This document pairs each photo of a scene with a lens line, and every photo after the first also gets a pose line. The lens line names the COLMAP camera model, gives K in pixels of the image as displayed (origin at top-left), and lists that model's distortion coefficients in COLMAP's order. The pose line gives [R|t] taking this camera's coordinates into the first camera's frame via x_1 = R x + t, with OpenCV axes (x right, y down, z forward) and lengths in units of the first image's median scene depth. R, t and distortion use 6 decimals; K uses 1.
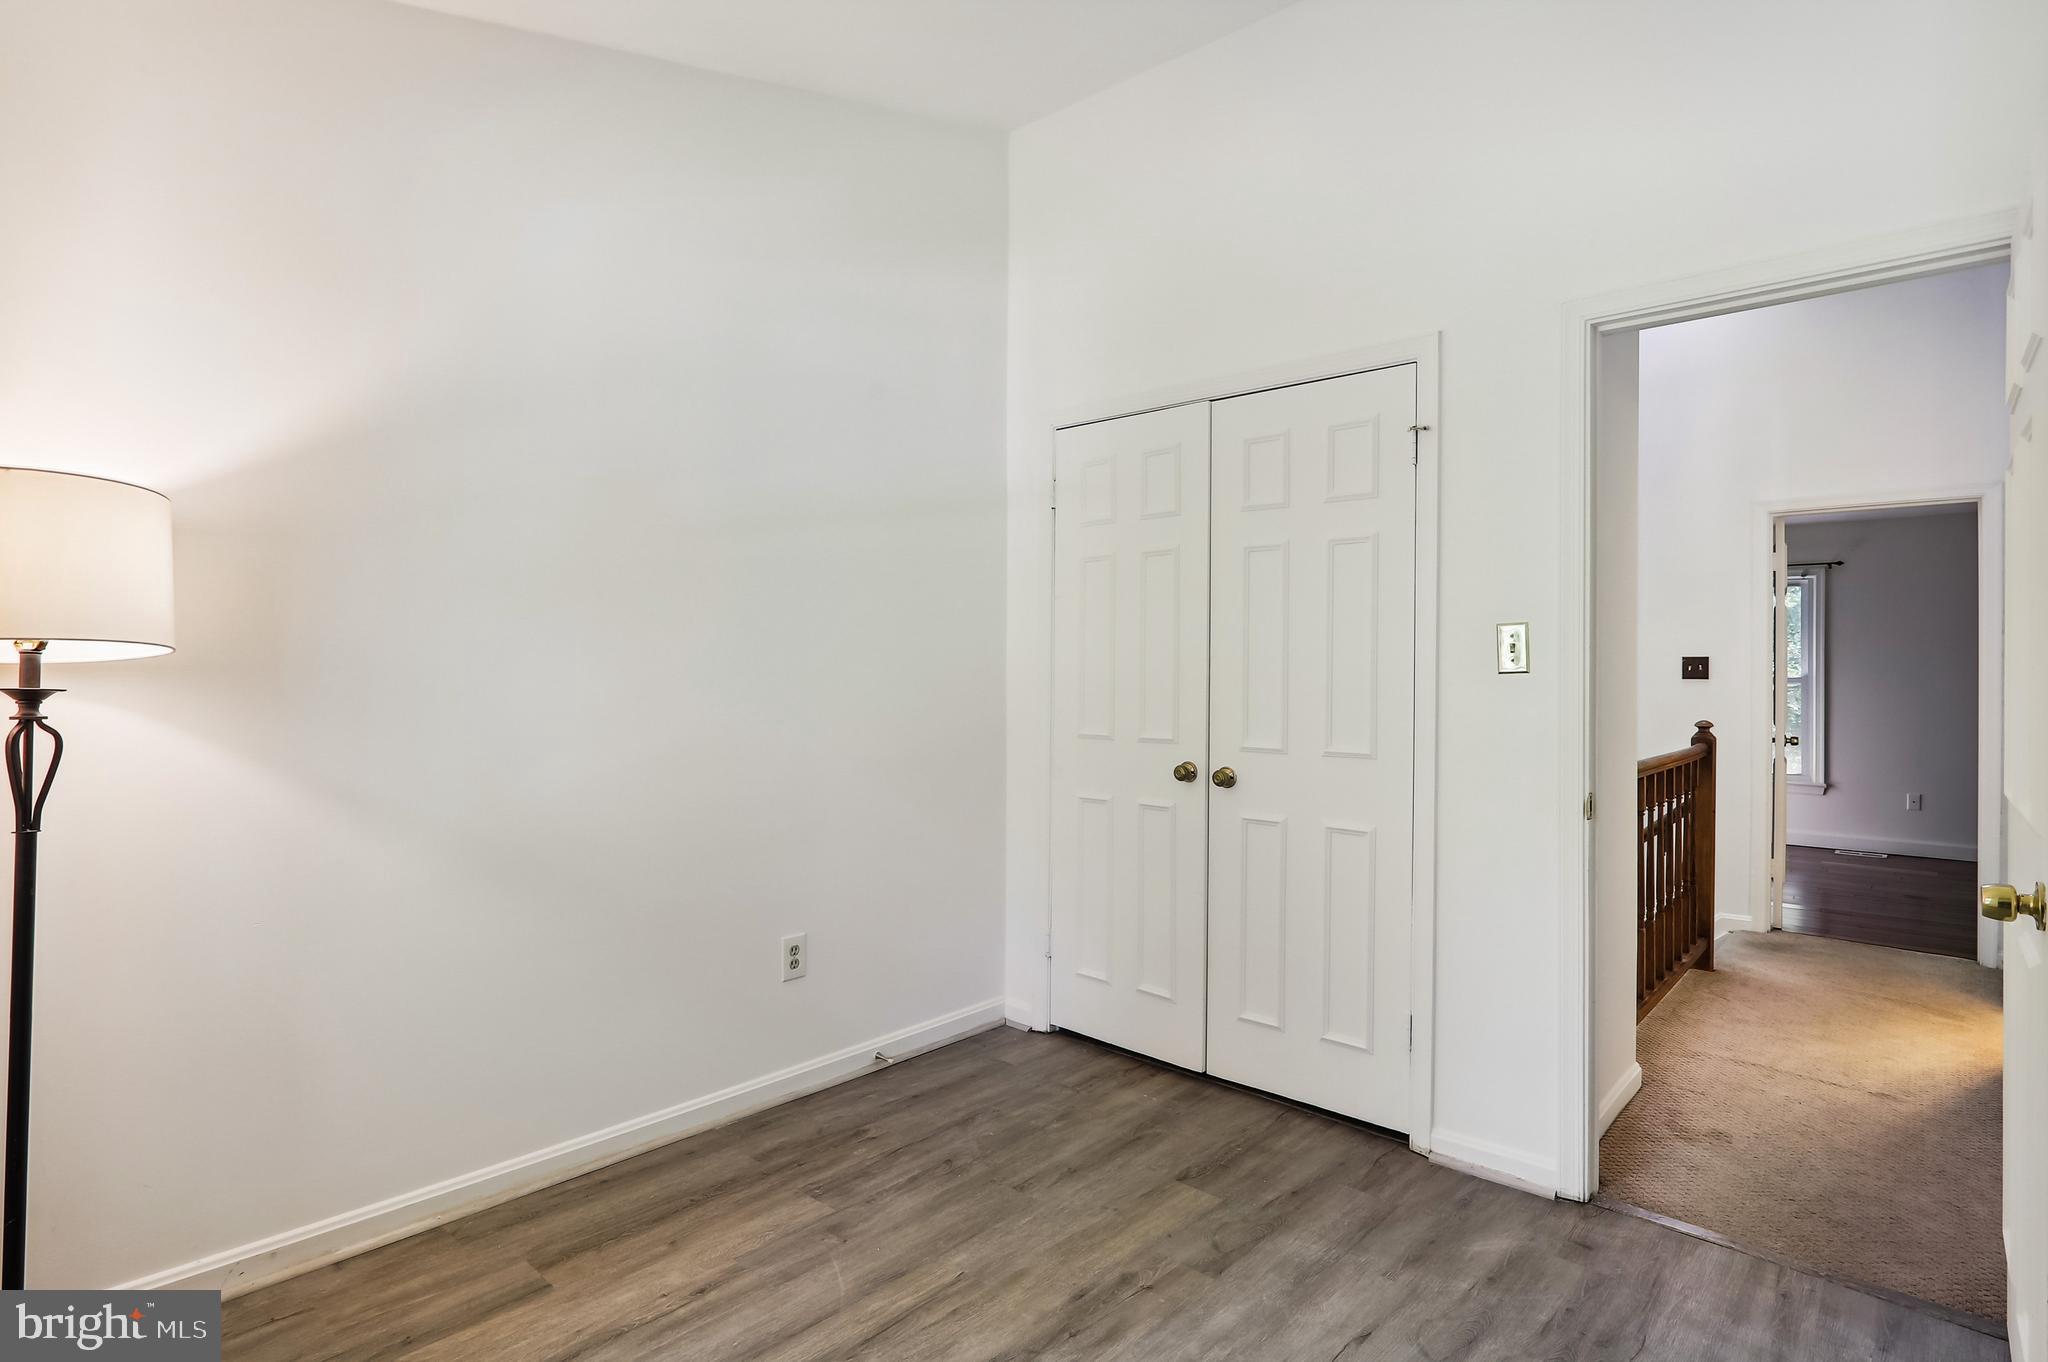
lens RADIAL K [[1039.4, 0, 1020.3], [0, 1039.4, 674.6], [0, 0, 1]] dist [0.002699, -0.001421]
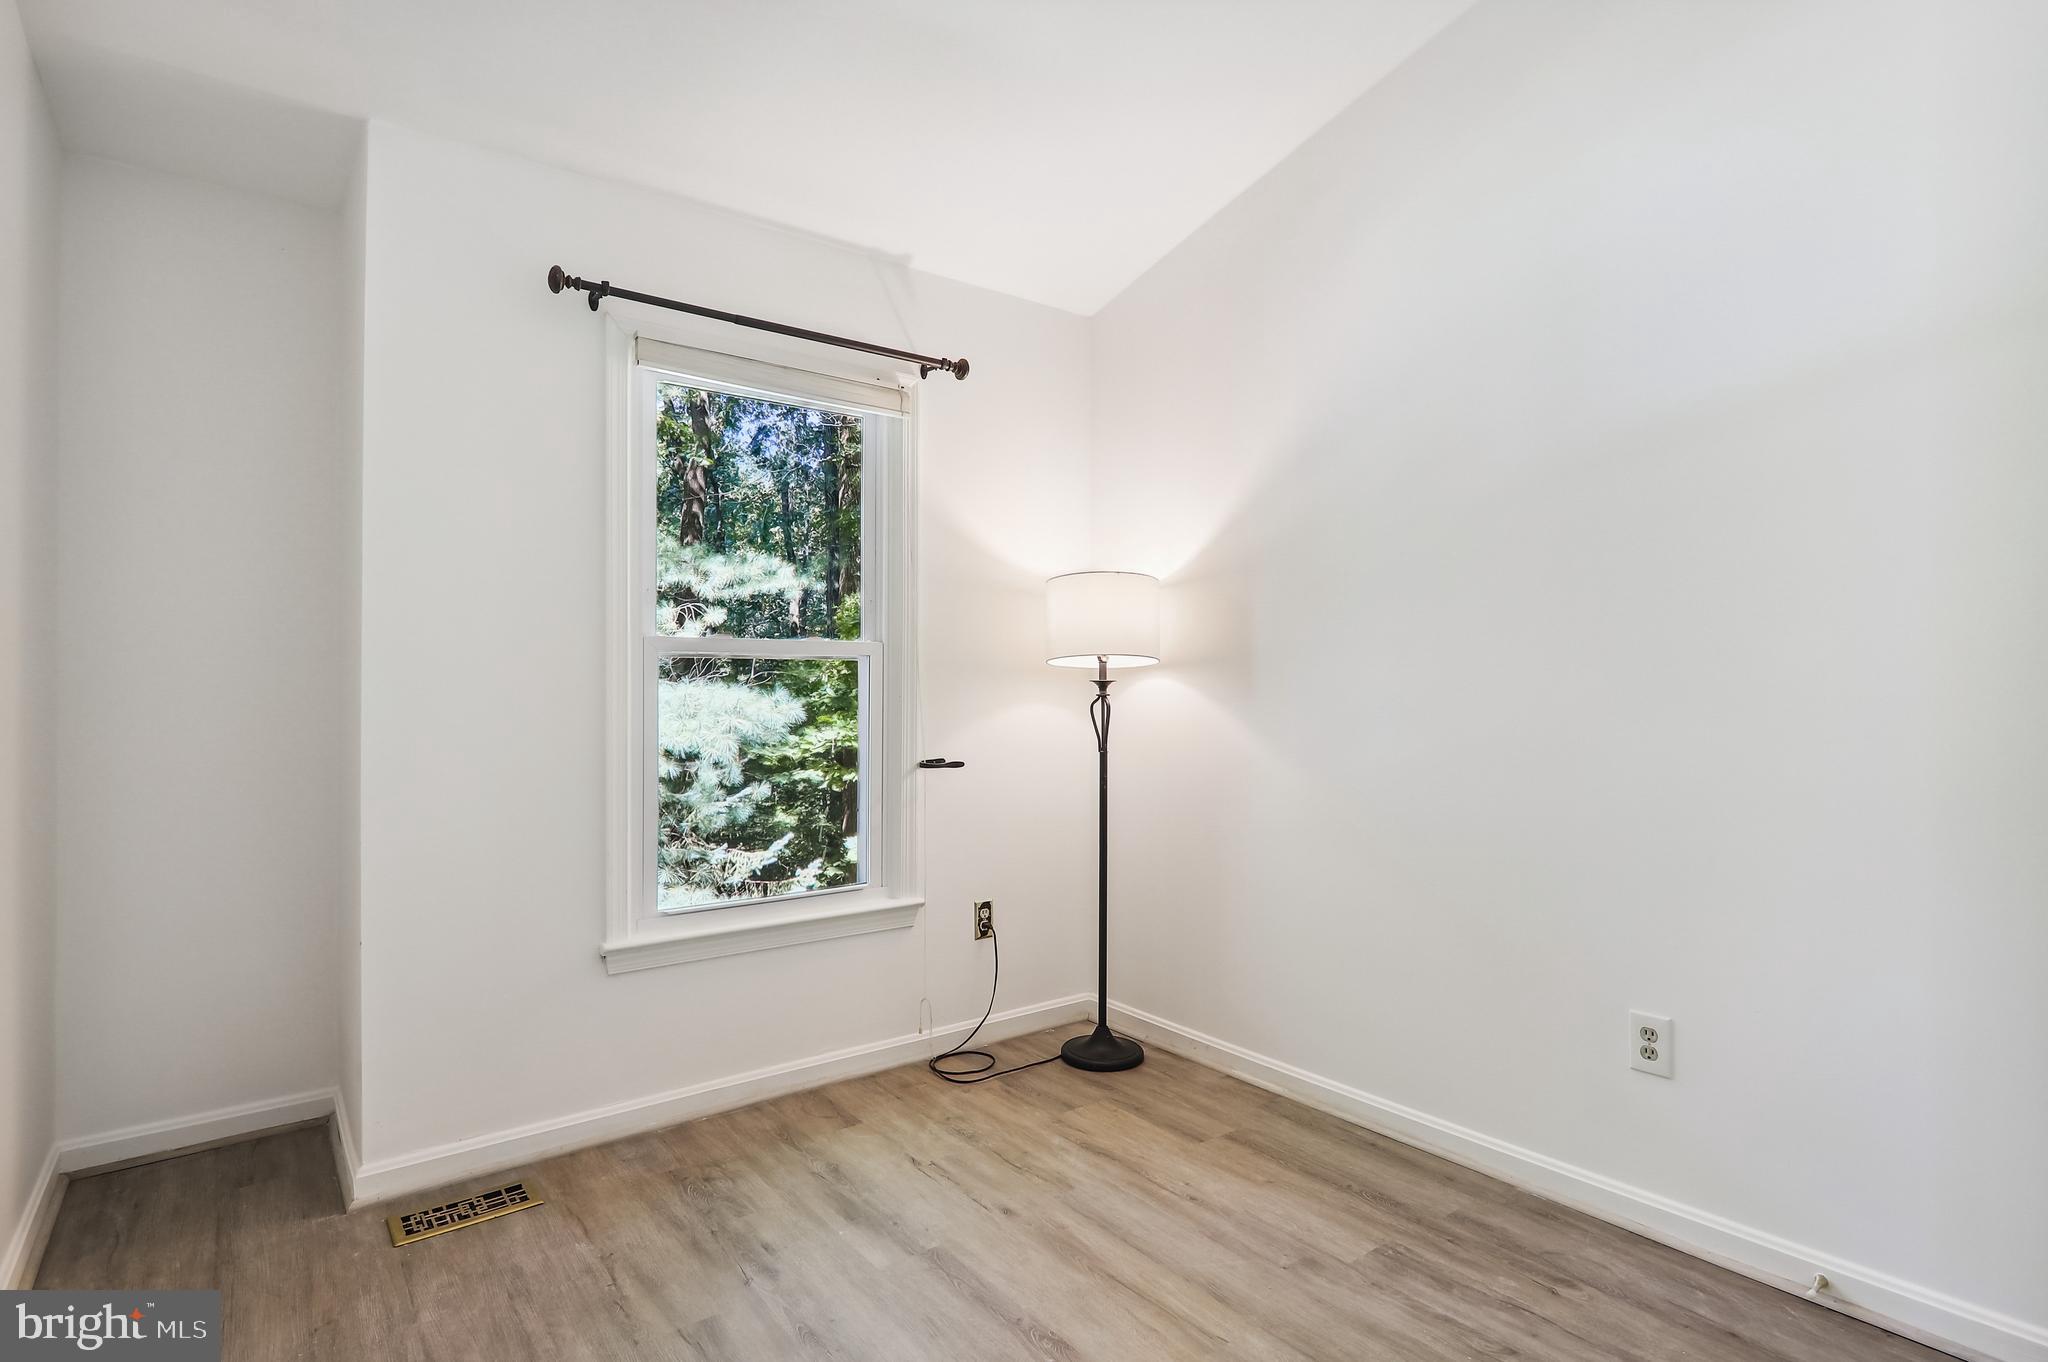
lens RADIAL K [[1039.4, 0, 1015.8], [0, 1039.4, 682.2], [0, 0, 1]] dist [0.002699, -0.001421]
pose [[-0.189708, -0.012164, -0.981765, 0.748797], [0.004711, 0.999900, -0.013300, 0.031084], [0.981829, -0.007148, -0.189632, 0.889692]]
